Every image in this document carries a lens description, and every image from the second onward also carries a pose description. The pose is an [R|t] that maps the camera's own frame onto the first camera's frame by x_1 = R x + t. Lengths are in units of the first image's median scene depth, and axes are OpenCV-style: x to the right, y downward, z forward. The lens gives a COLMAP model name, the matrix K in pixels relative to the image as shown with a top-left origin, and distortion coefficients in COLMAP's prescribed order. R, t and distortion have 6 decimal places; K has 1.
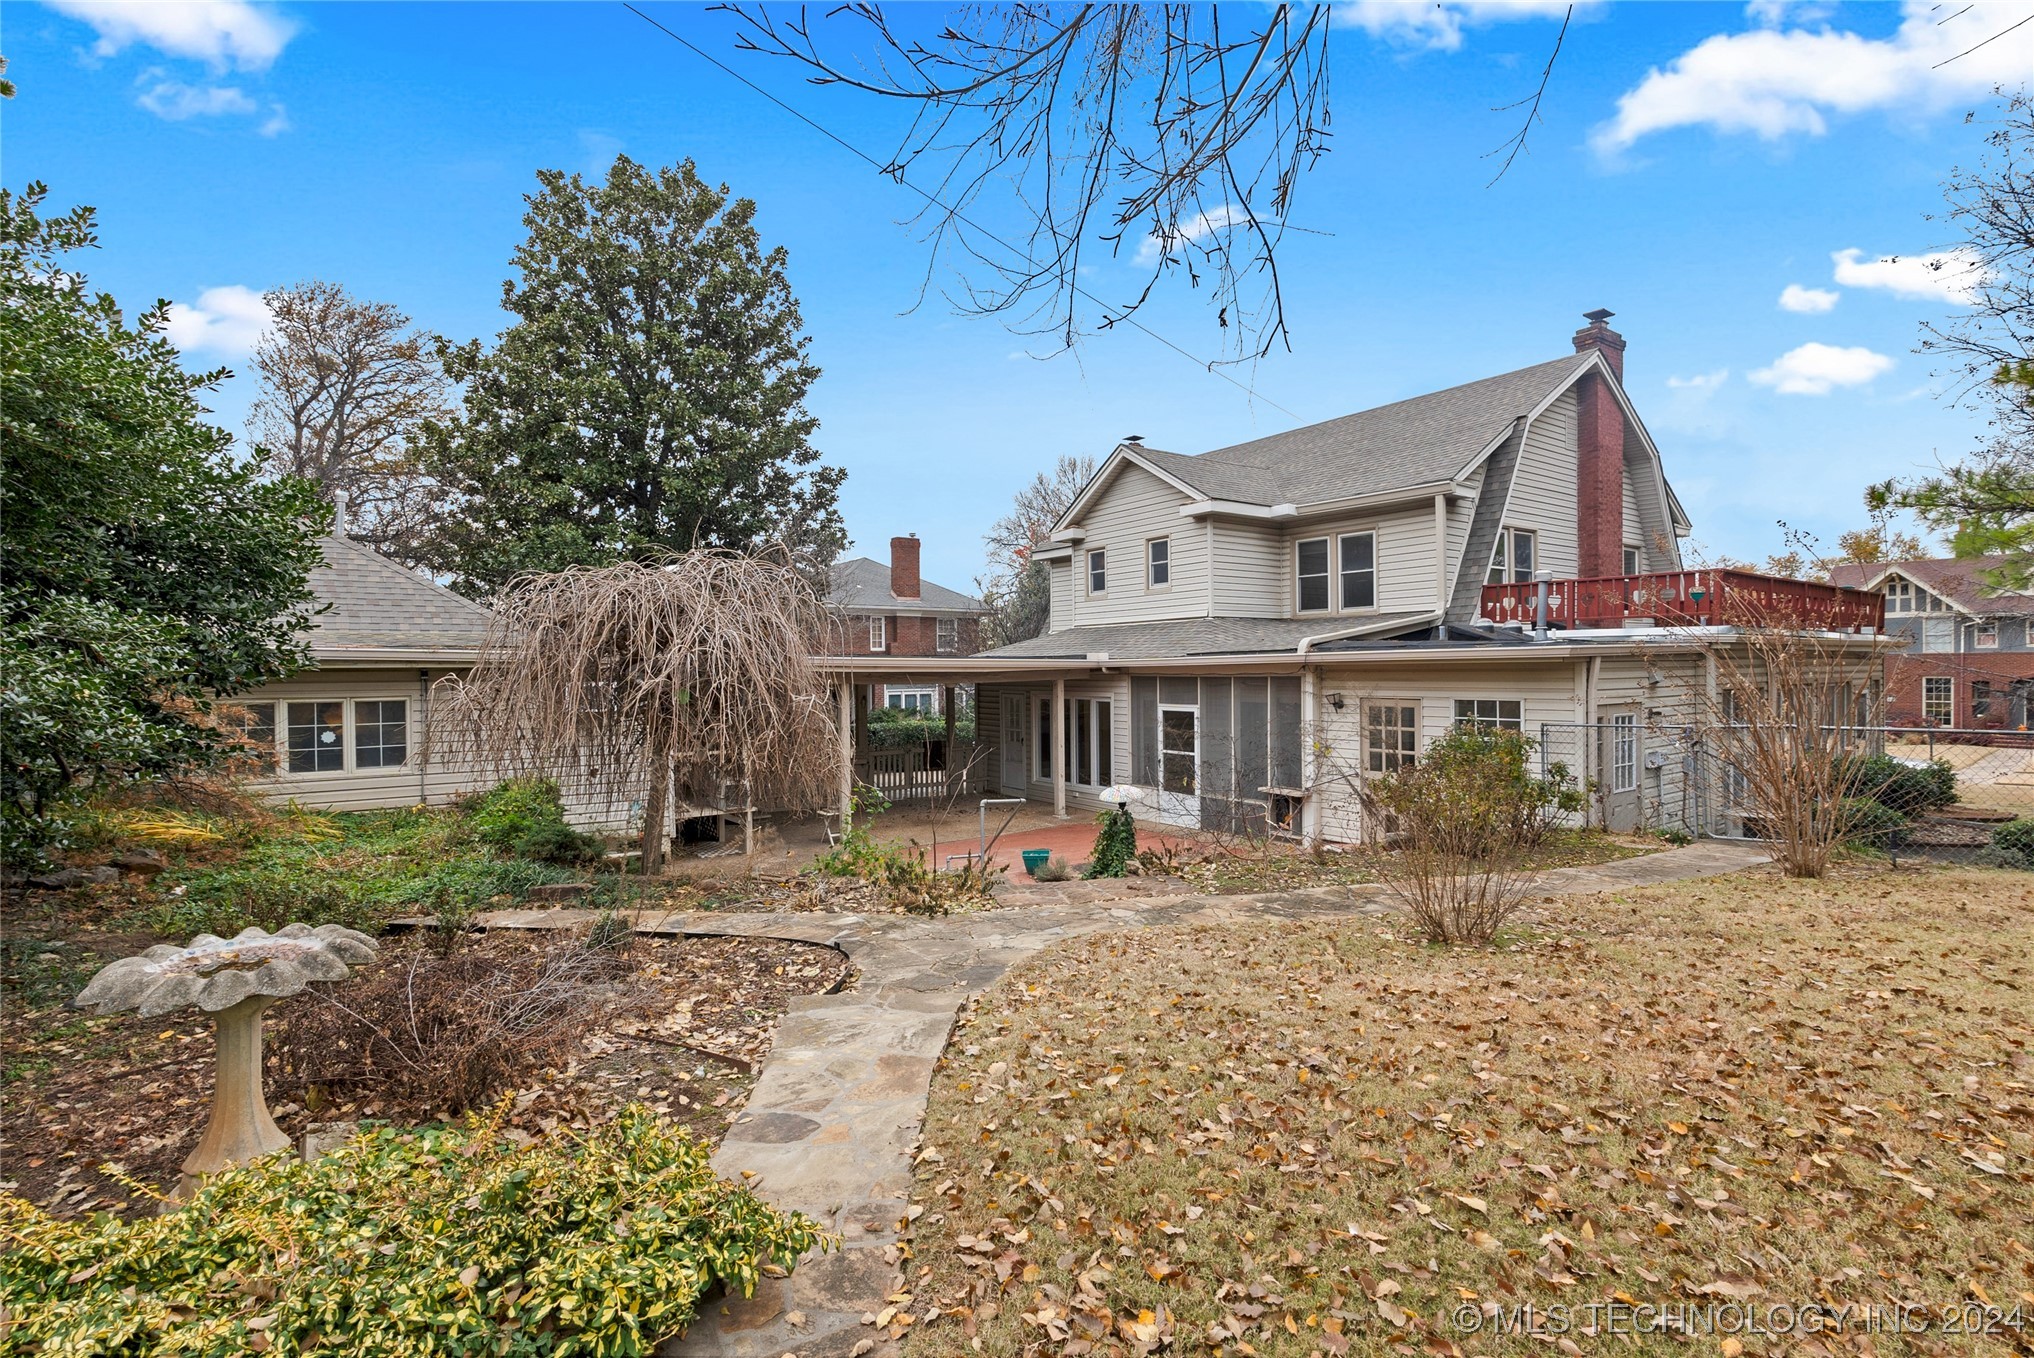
lens RADIAL K [[930.1, 0, 997.2], [0, 930.1, 678.1], [0, 0, 1]] dist [0.000951, -0.000121]
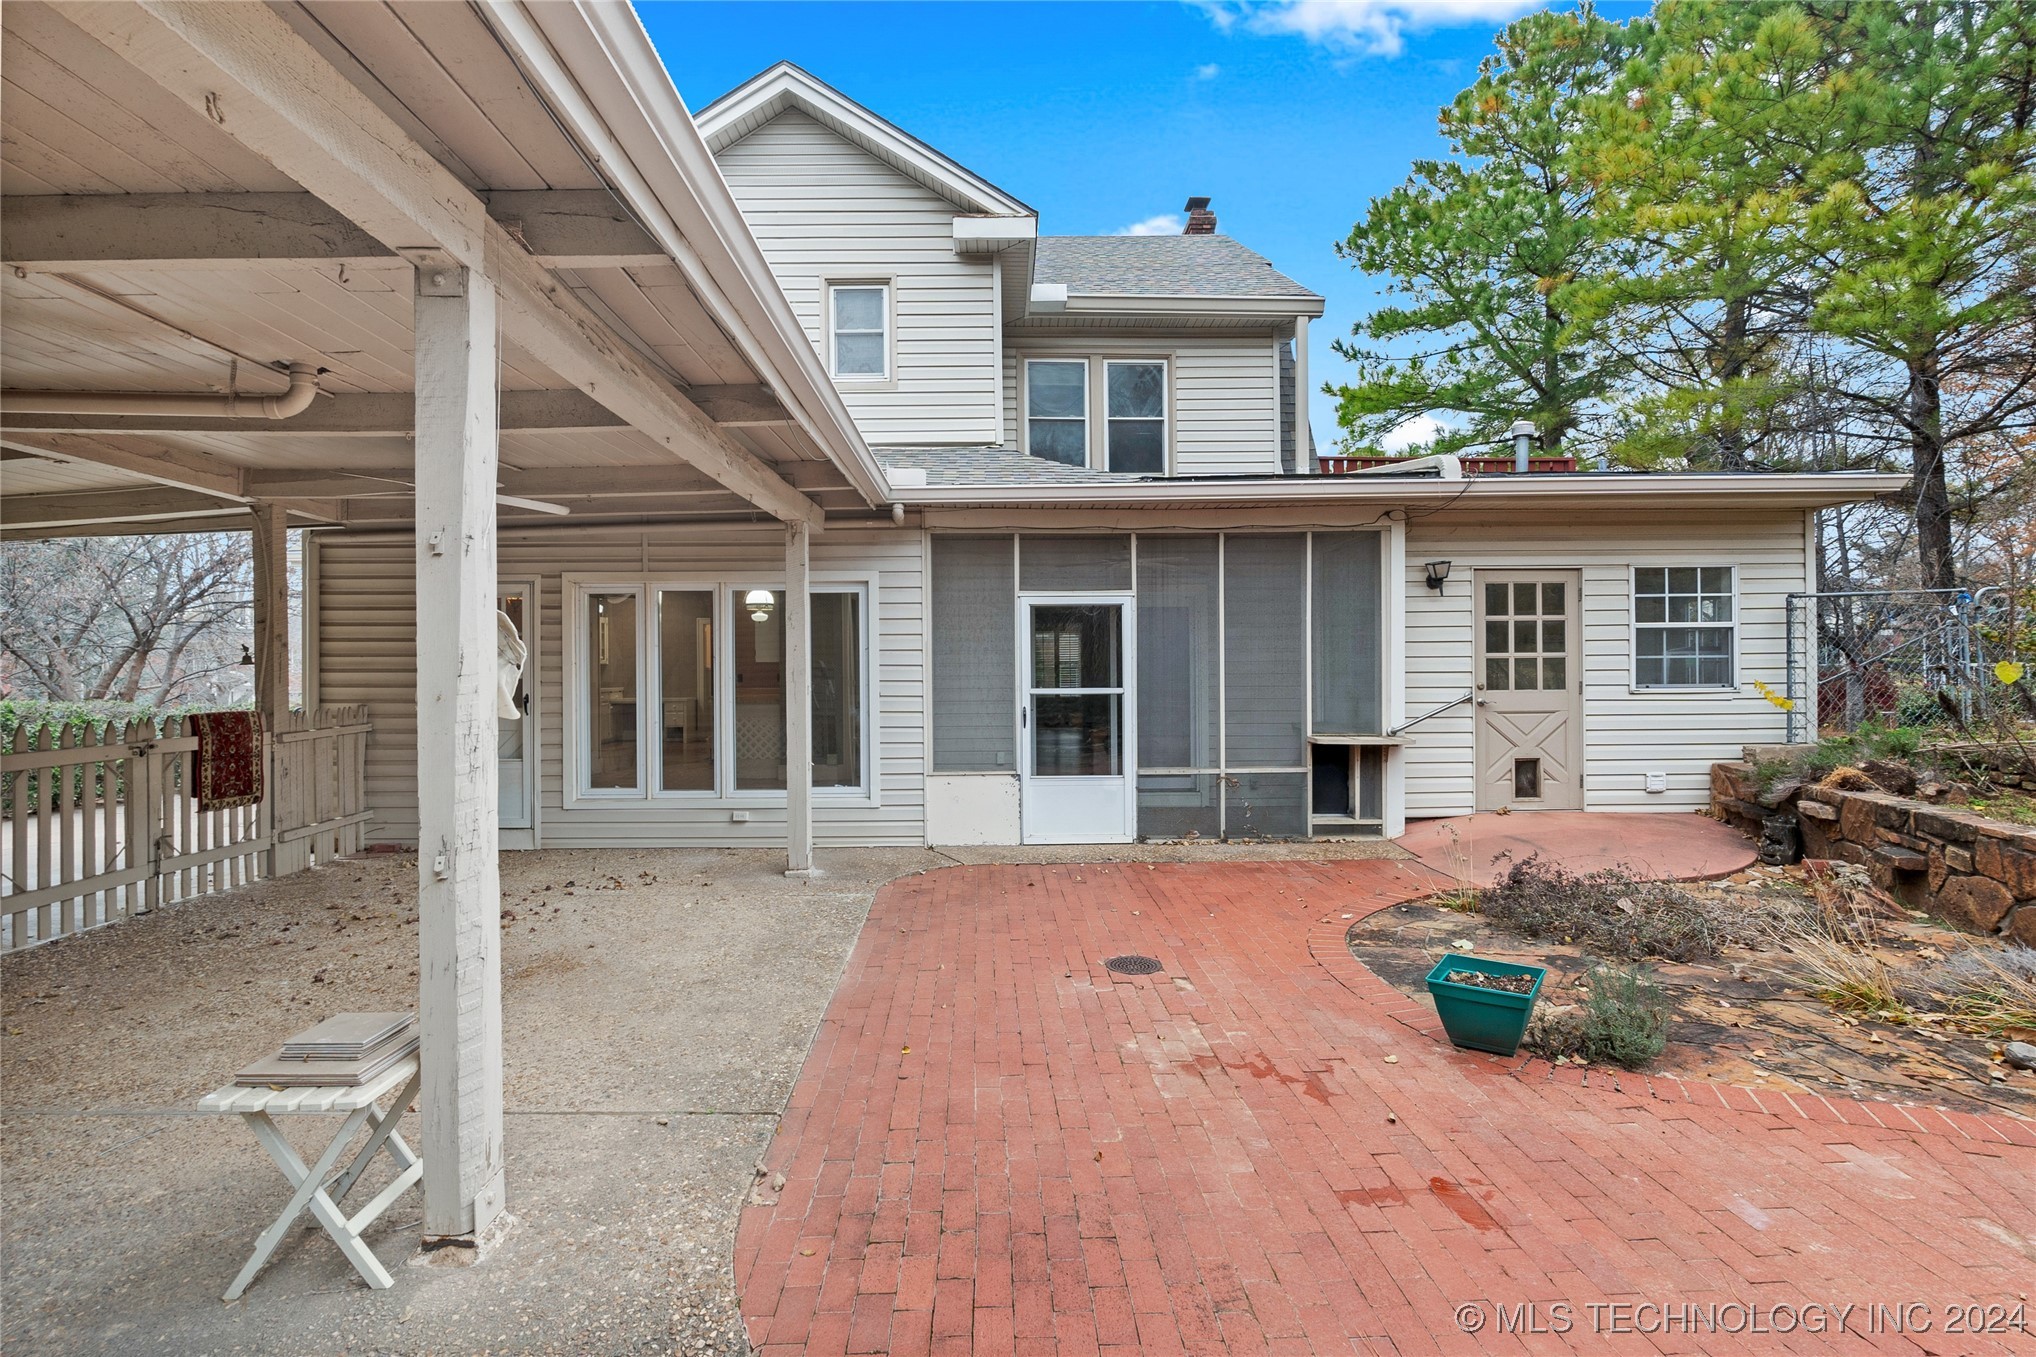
lens RADIAL K [[935.4, 0, 1009.3], [0, 935.4, 662.2], [0, 0, 1]] dist [-0.002216, 0.000189]
pose [[0.555639, 0.009254, 0.831372, -0.213936], [0.009674, 0.999798, -0.017594, 0.068958], [-0.831367, 0.017819, 0.555438, 0.710418]]
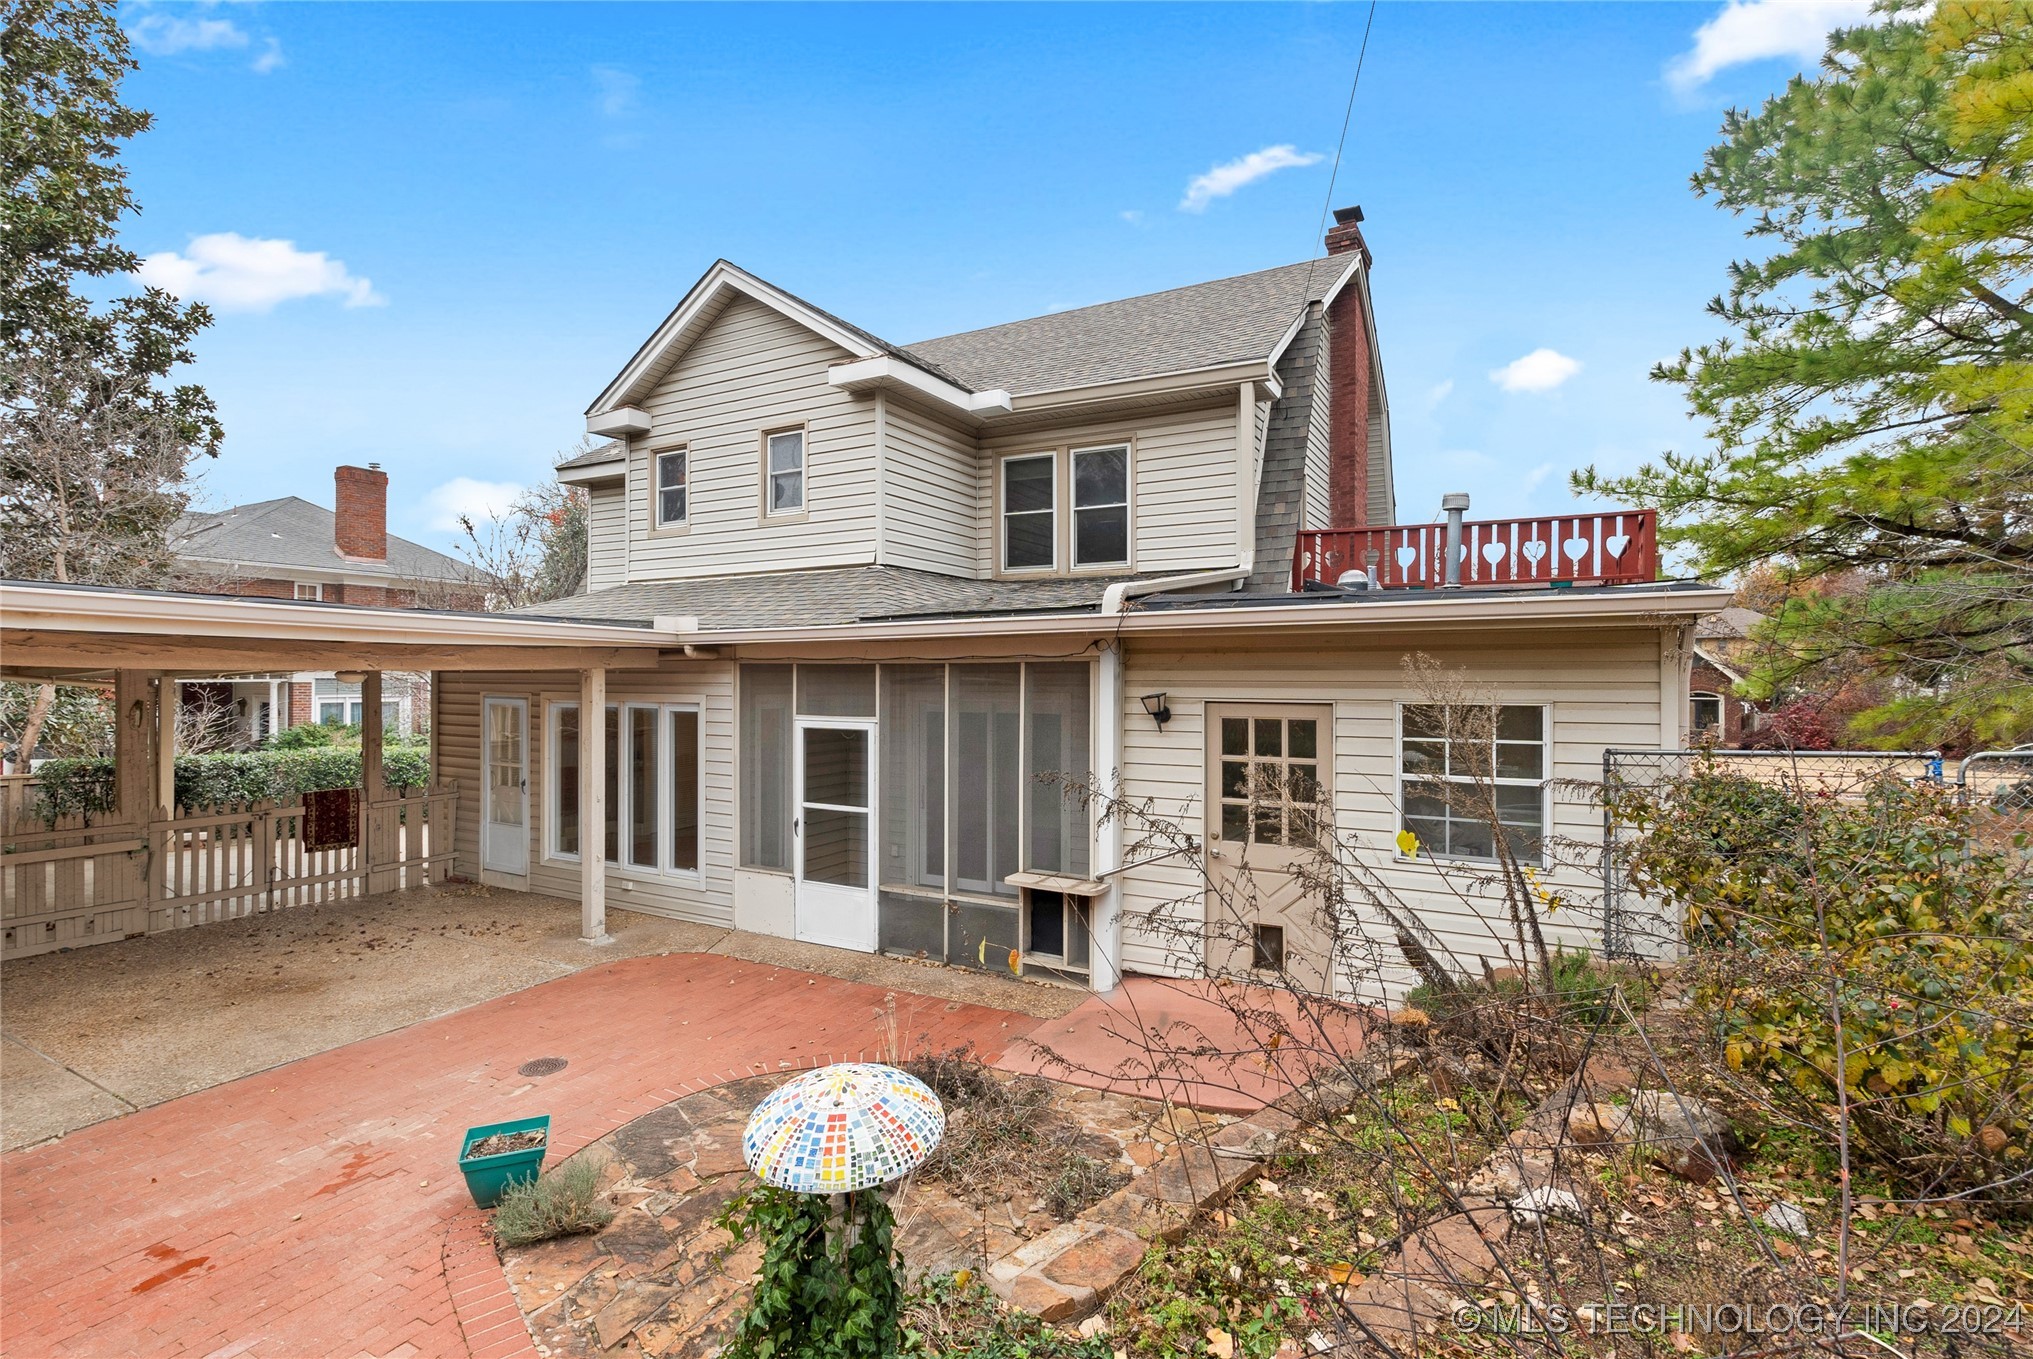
lens RADIAL K [[965.2, 0, 998.6], [0, 965.2, 675.0], [0, 0, 1]] dist [-0.004822, -0.000371]
pose [[0.900677, 0.013254, 0.434286, 0.036755], [-0.007400, 0.999858, -0.015169, 0.011831], [-0.434425, 0.010448, 0.900647, 0.433473]]
